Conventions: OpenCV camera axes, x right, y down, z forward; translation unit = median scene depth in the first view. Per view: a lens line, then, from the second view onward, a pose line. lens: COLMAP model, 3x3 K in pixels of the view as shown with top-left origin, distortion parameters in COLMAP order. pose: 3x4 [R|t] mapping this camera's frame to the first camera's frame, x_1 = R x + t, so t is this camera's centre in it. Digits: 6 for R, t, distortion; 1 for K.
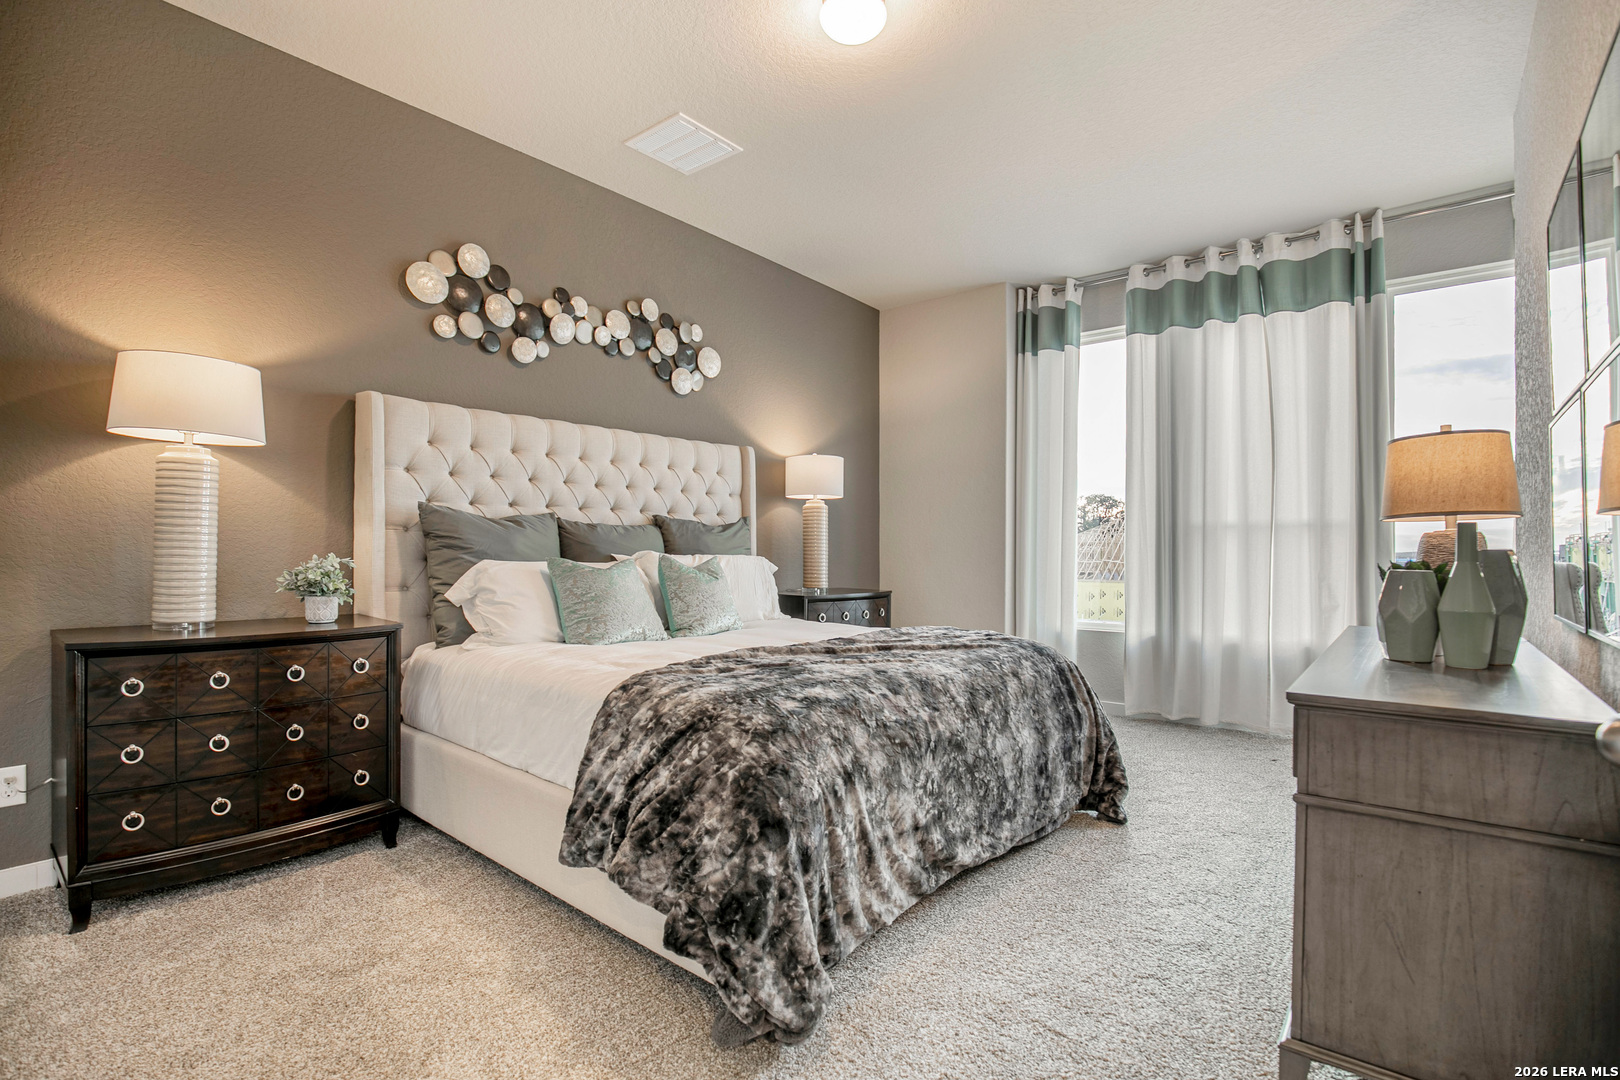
lens RADIAL K [[753.7, 0, 812.7], [0, 753.7, 544.9], [0, 0, 1]] dist [-0.034398, 0.006073]
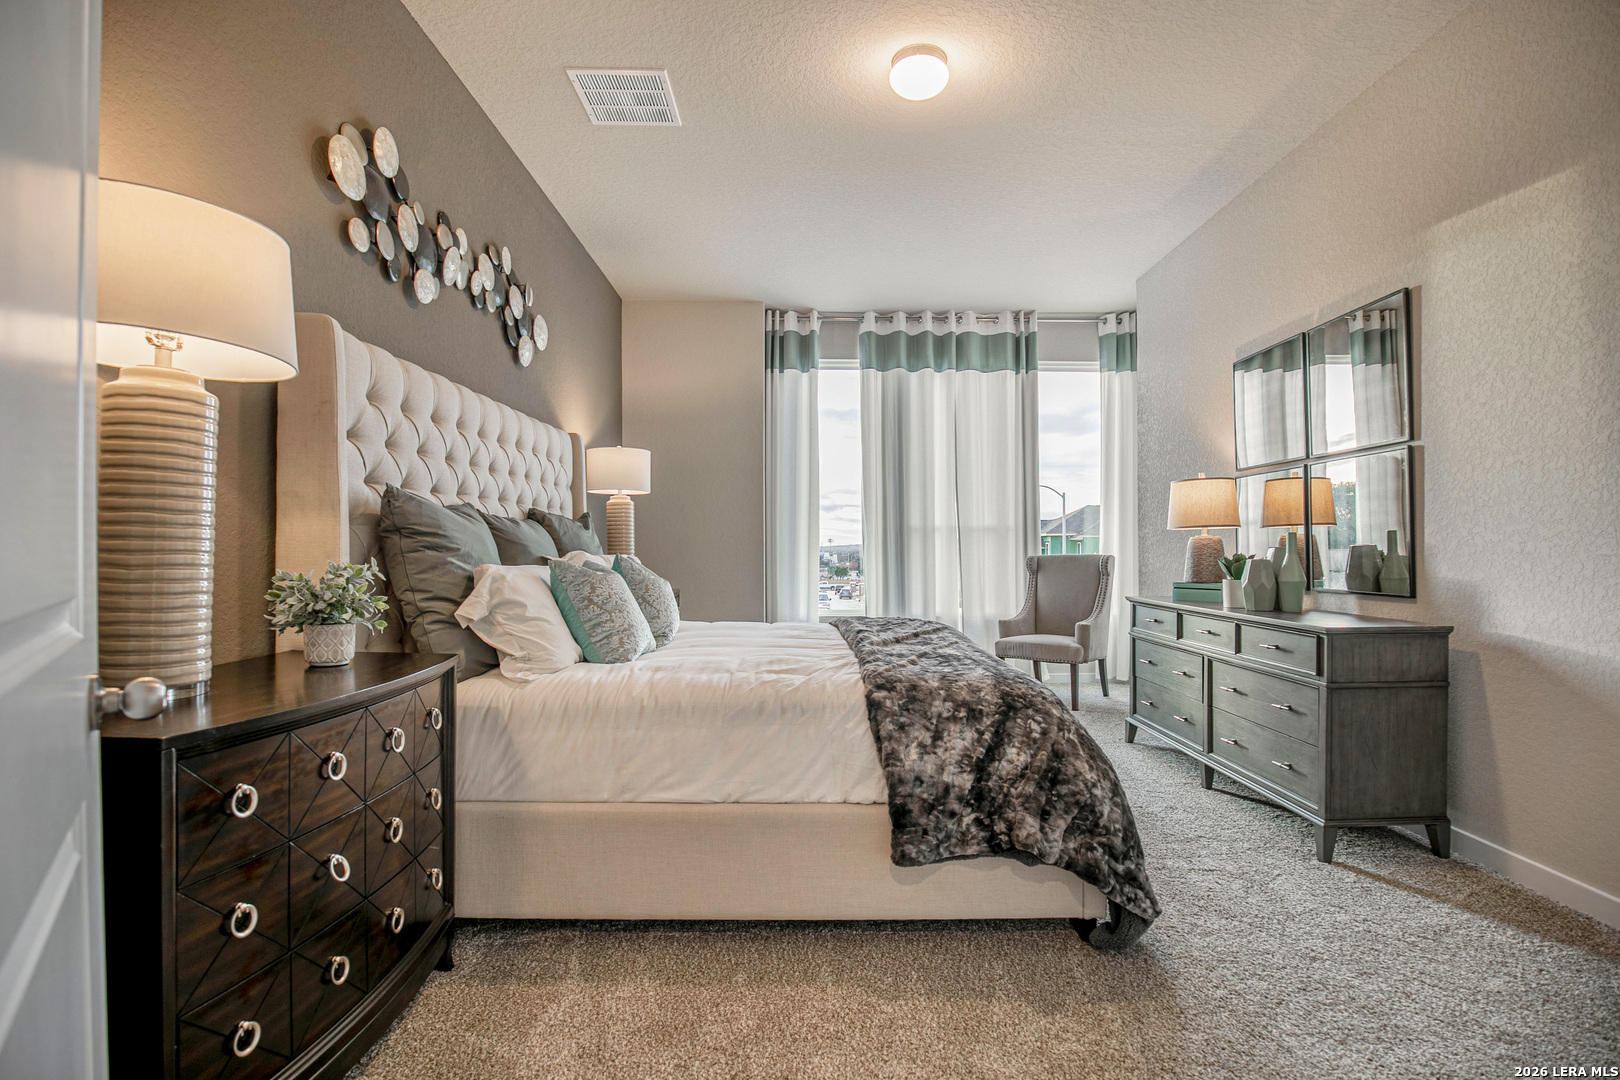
lens RADIAL K [[753.7, 0, 818.3], [0, 753.7, 541.3], [0, 0, 1]] dist [-0.034398, 0.006073]
pose [[0.761101, 0.000589, 0.648634, -0.500032], [-0.000615, 1.000000, -0.000186, -0.002735], [-0.648634, -0.000257, 0.761101, 0.148383]]
